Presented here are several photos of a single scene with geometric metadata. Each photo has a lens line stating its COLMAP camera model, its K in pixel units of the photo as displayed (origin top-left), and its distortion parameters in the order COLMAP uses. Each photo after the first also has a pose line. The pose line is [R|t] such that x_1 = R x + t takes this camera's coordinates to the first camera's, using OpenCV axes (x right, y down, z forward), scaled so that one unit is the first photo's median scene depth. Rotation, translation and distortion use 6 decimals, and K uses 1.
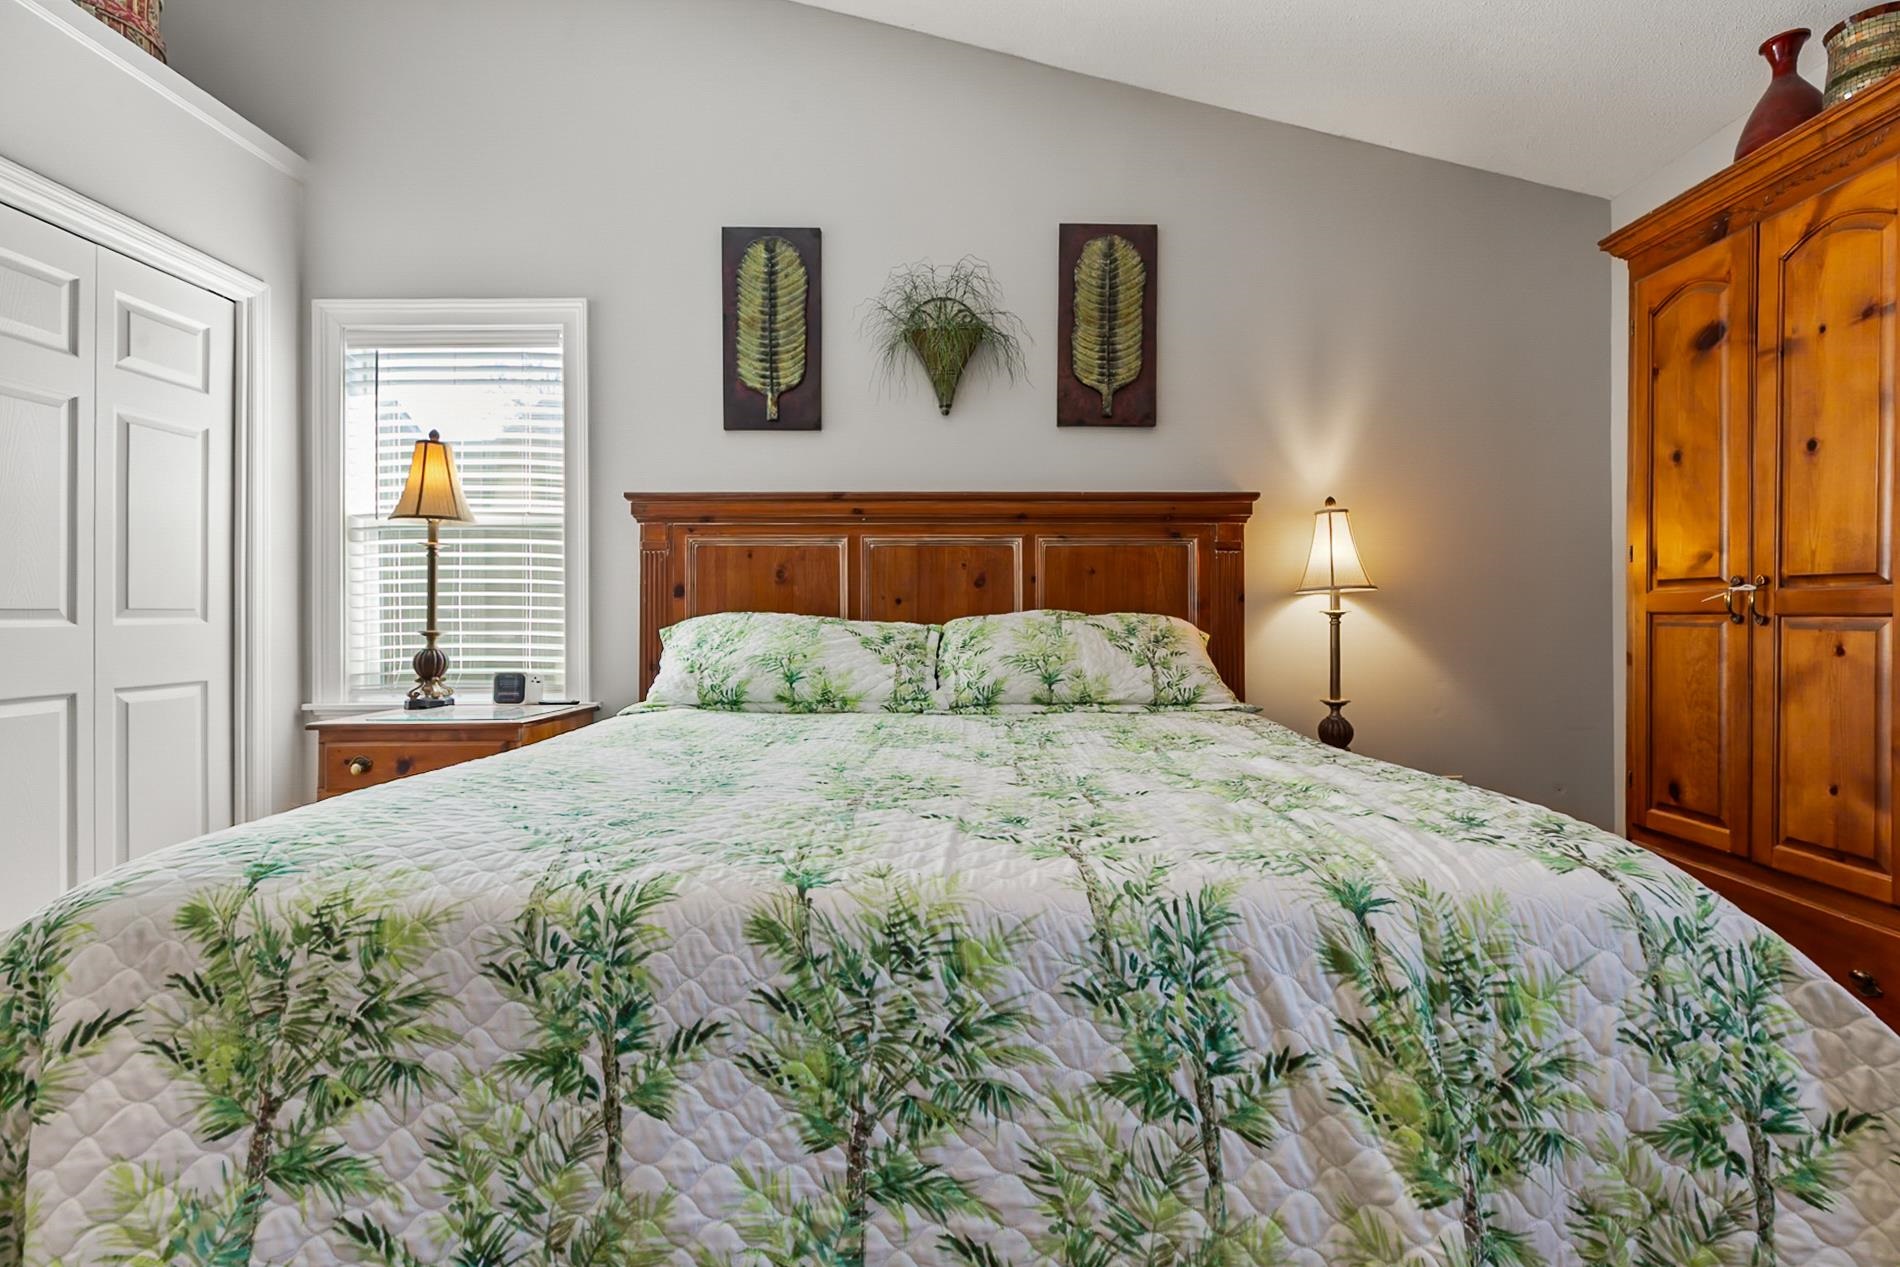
lens RADIAL K [[921.2, 0, 958.4], [0, 921.2, 614.4], [0, 0, 1]] dist [0.013016, -0.000050]
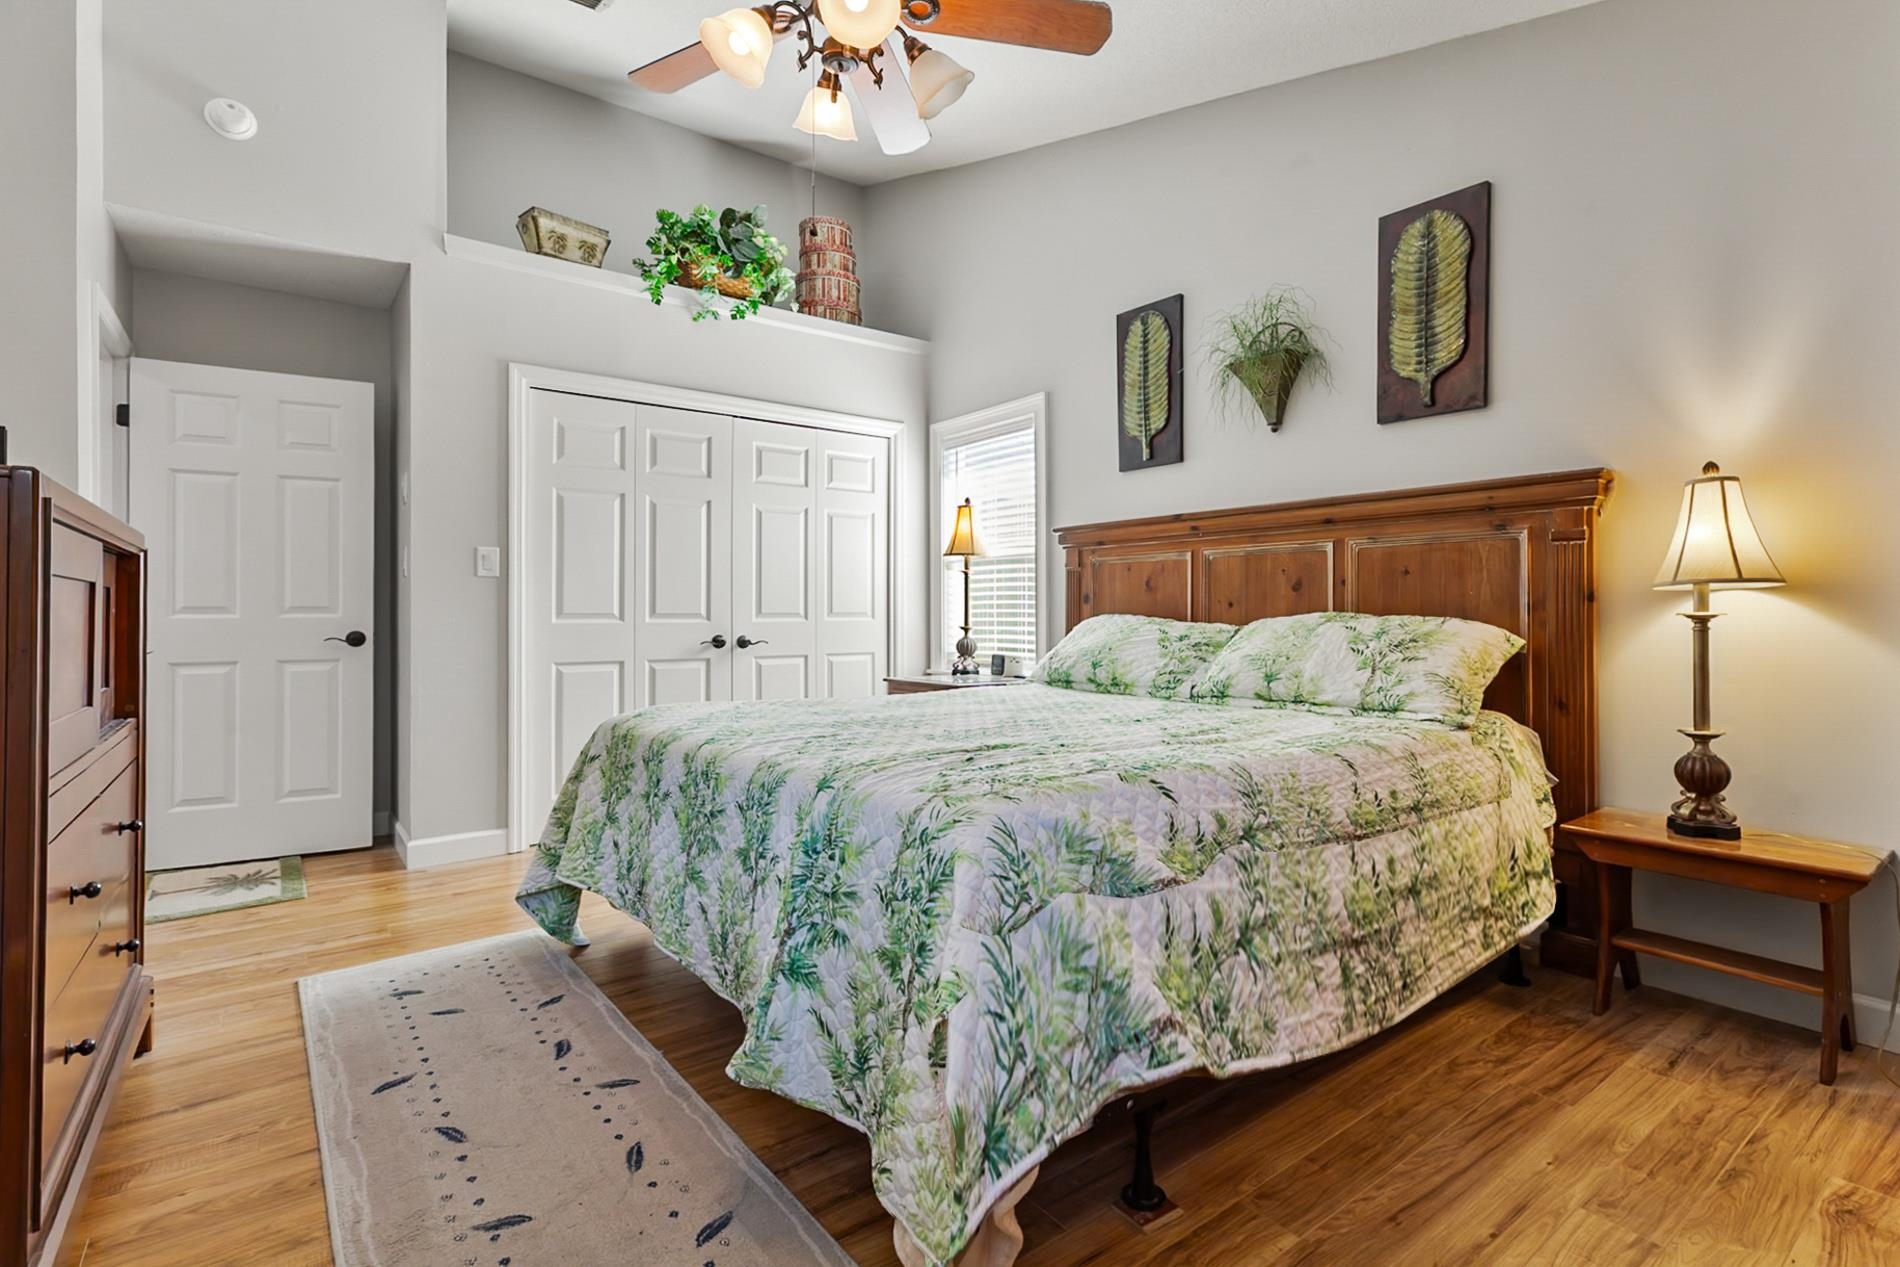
lens RADIAL K [[921.2, 0, 958.4], [0, 921.2, 614.4], [0, 0, 1]] dist [0.013016, -0.000050]
pose [[0.600272, 0.000728, -0.799795, 0.639772], [0.001365, 0.999997, 0.001935, -0.005163], [0.799795, -0.002253, 0.600270, 0.053012]]
